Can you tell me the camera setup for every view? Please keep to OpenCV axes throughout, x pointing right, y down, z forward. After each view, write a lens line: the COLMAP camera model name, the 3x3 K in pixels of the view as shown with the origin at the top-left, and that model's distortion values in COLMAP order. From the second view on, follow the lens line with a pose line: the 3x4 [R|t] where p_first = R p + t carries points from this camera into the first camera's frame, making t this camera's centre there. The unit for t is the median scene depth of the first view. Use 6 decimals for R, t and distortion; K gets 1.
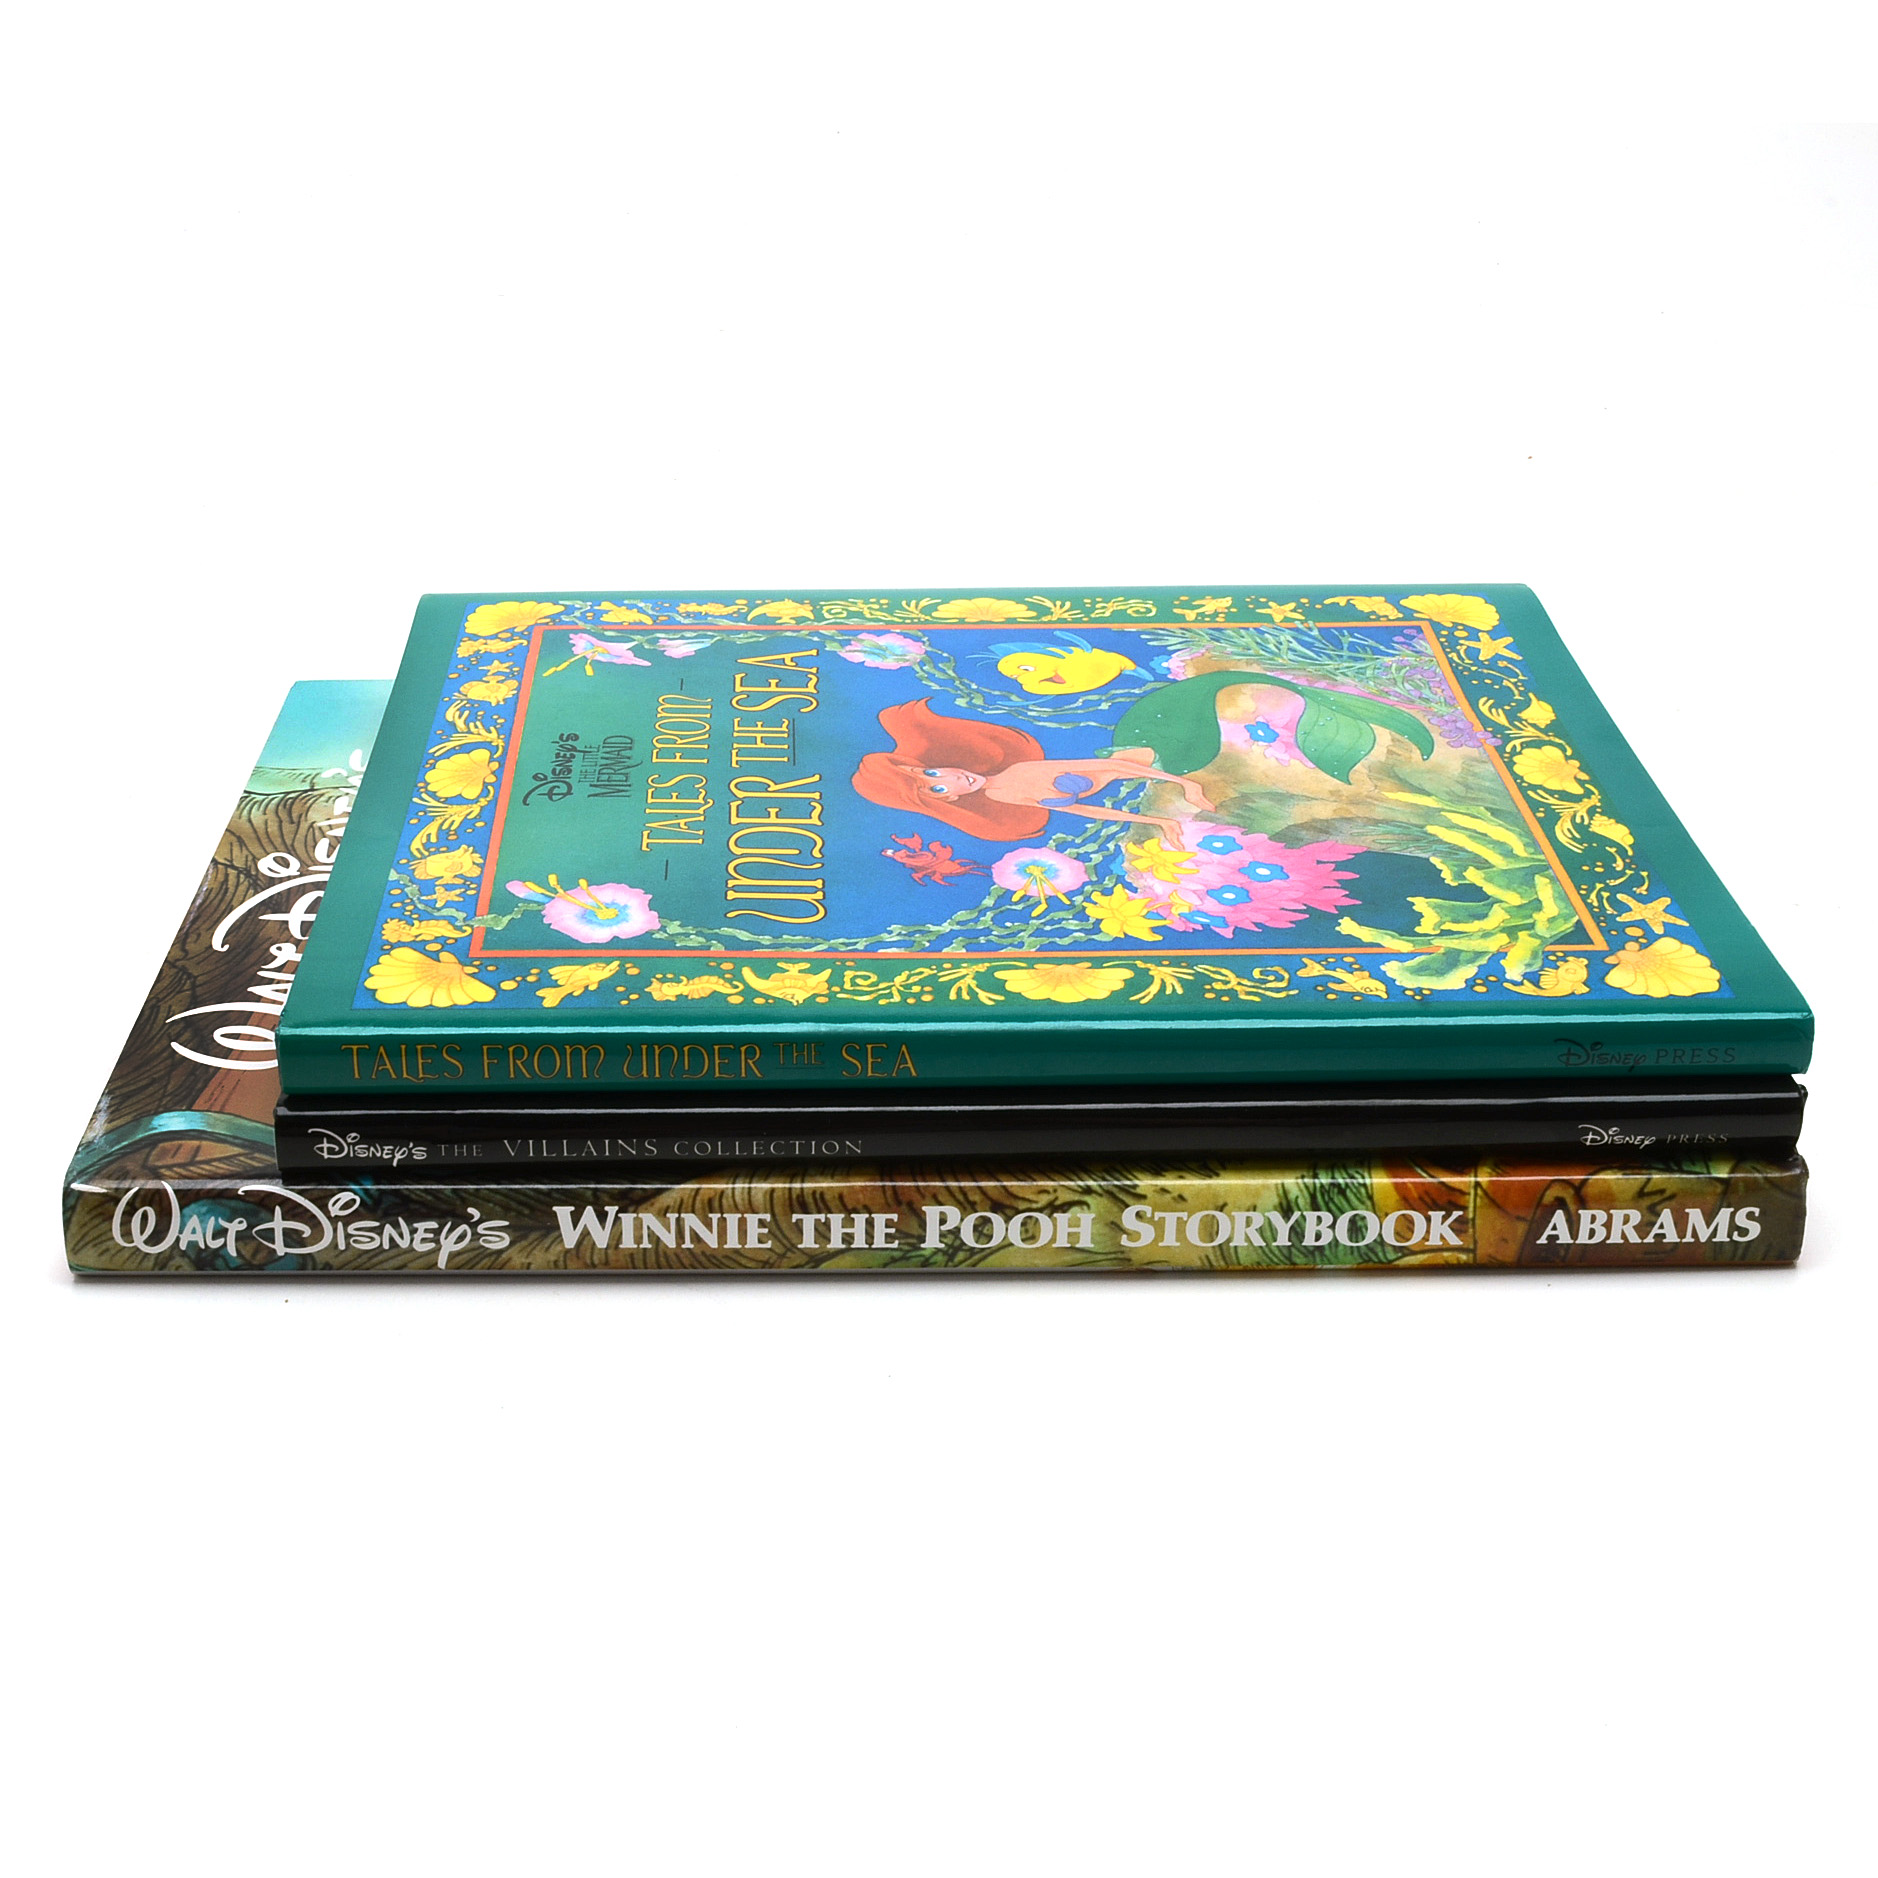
lens RADIAL K [[2695.0, 0, 902.1], [0, 2695.0, 944.1], [0, 0, 1]] dist [-0.065563, 0.000000]
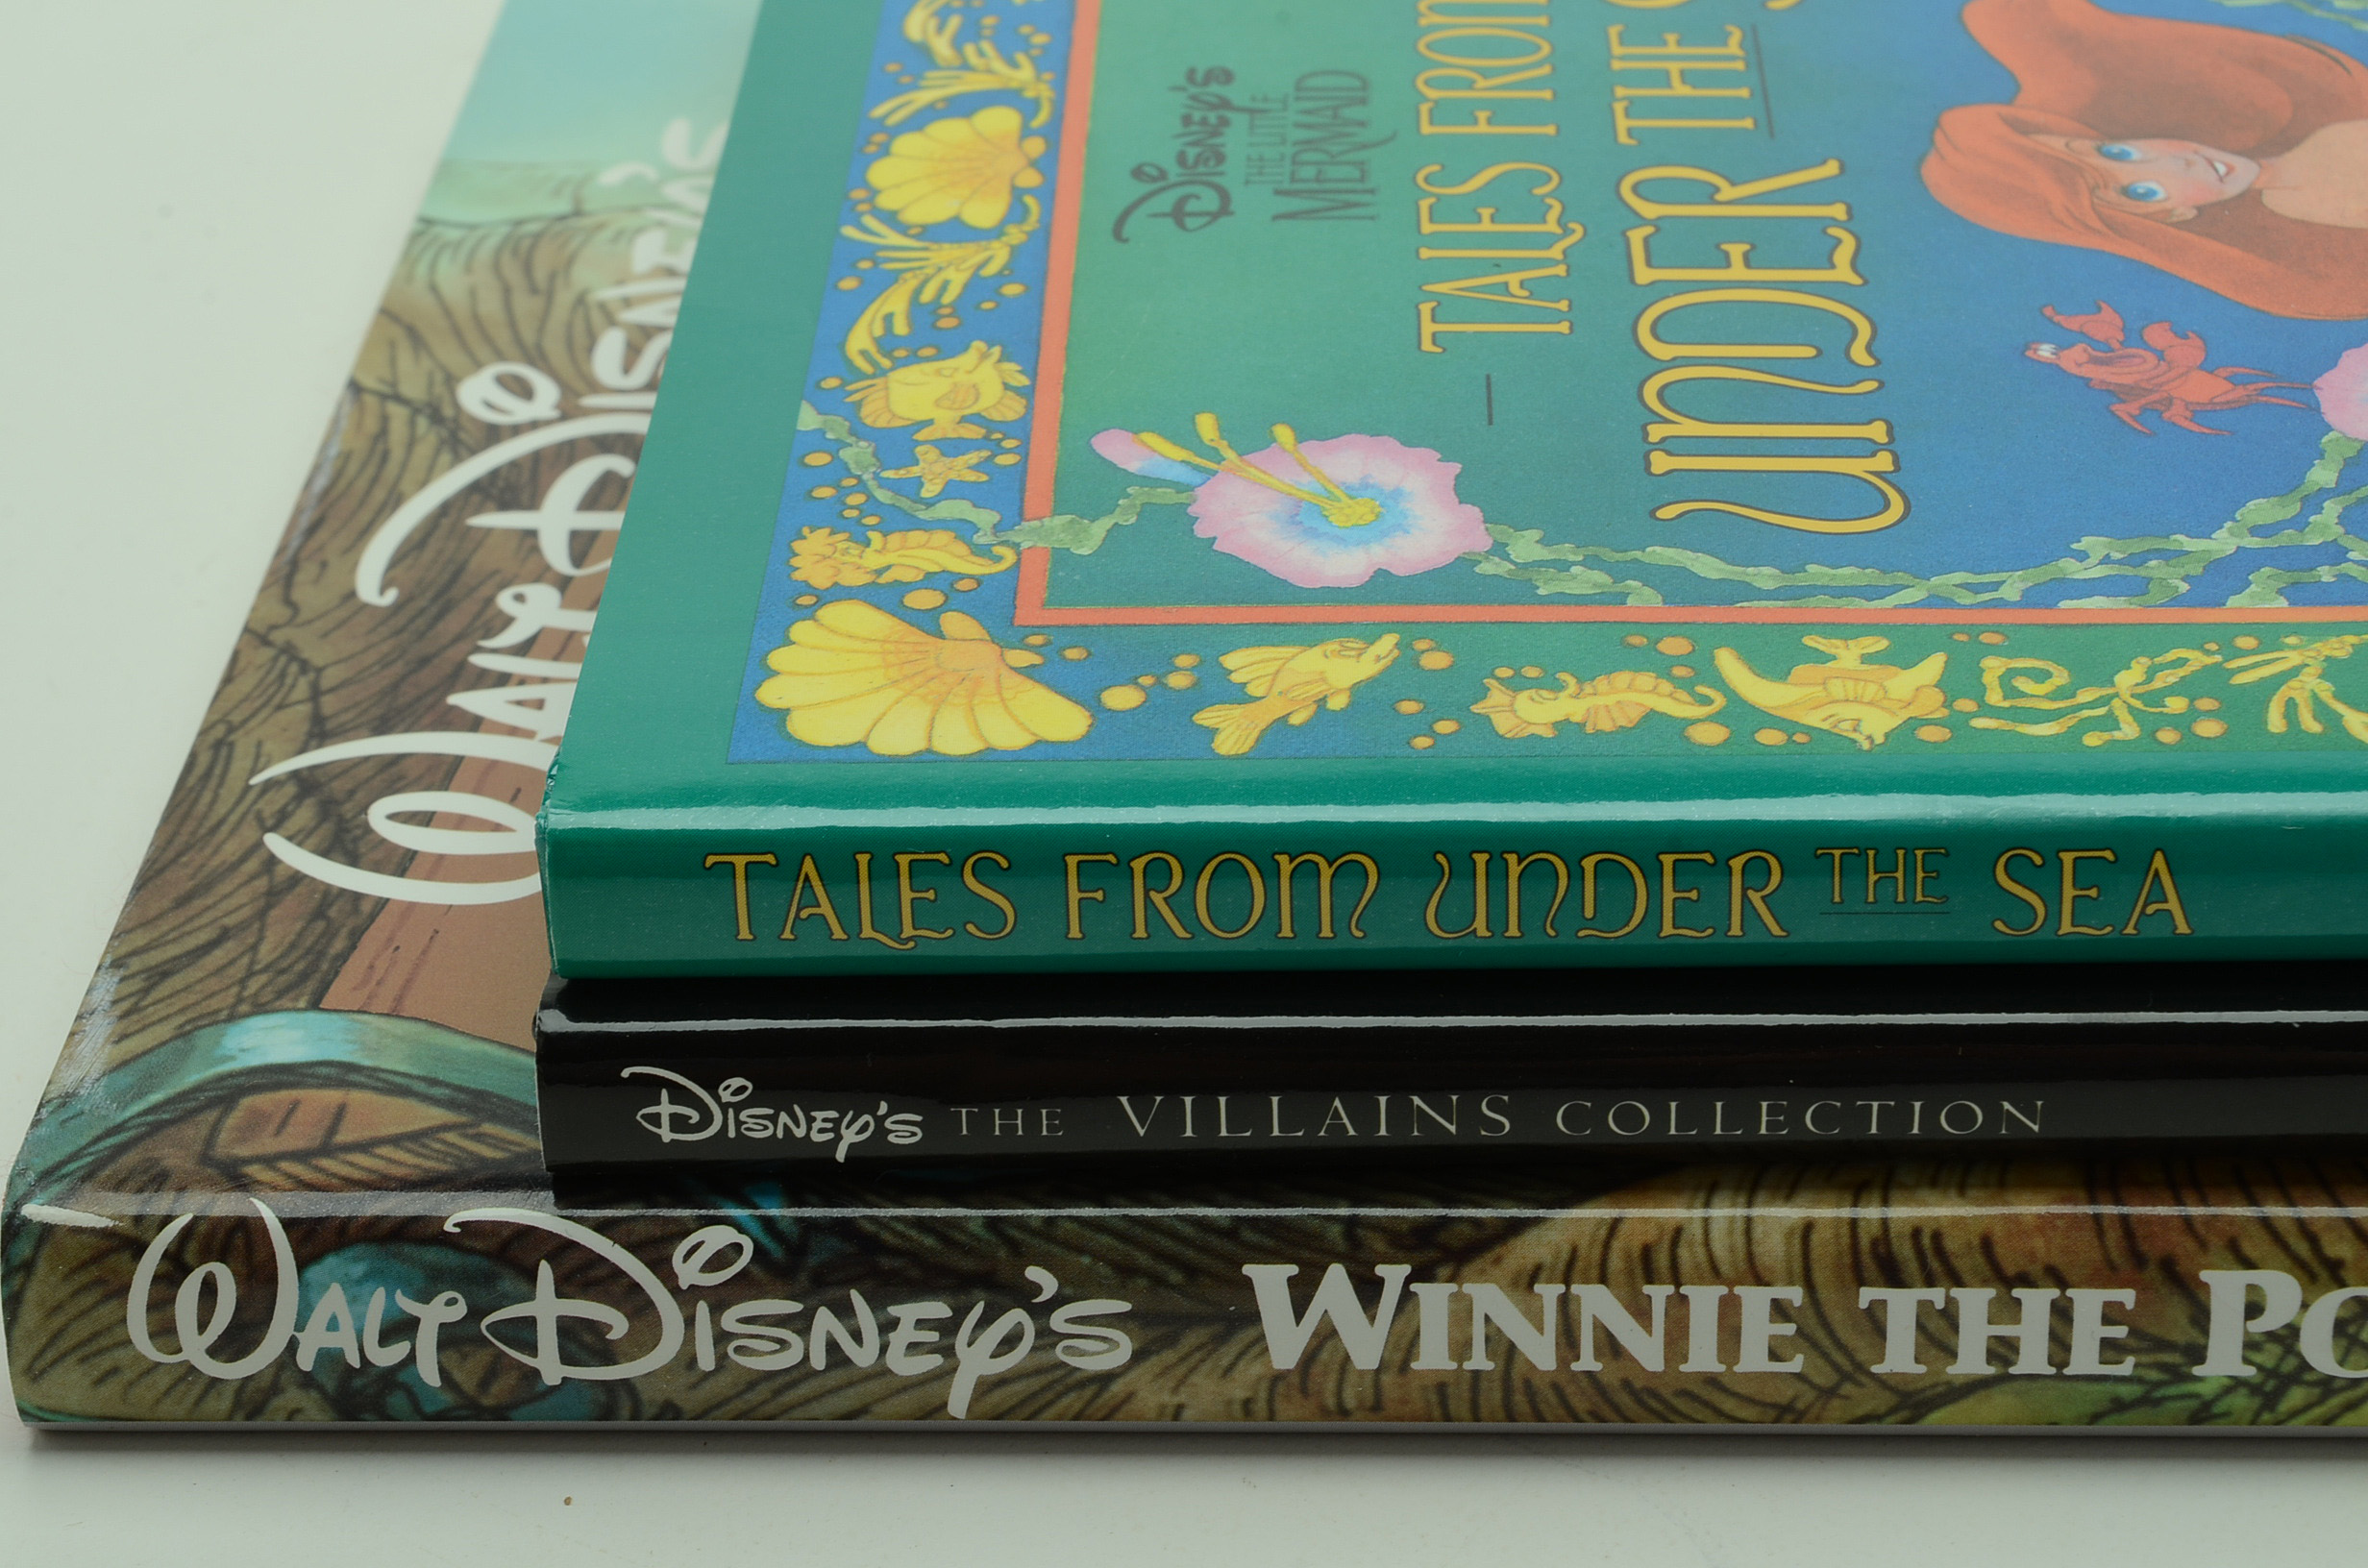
lens RADIAL K [[5231.4, 0, 1173.7], [0, 5231.4, 774.9], [0, 0, 1]] dist [0.082609, 0.000000]
pose [[0.996458, -0.000868, -0.084092, -0.069765], [0.004615, 0.999004, 0.044377, -0.006797], [0.083970, -0.044608, 0.995469, 0.225310]]
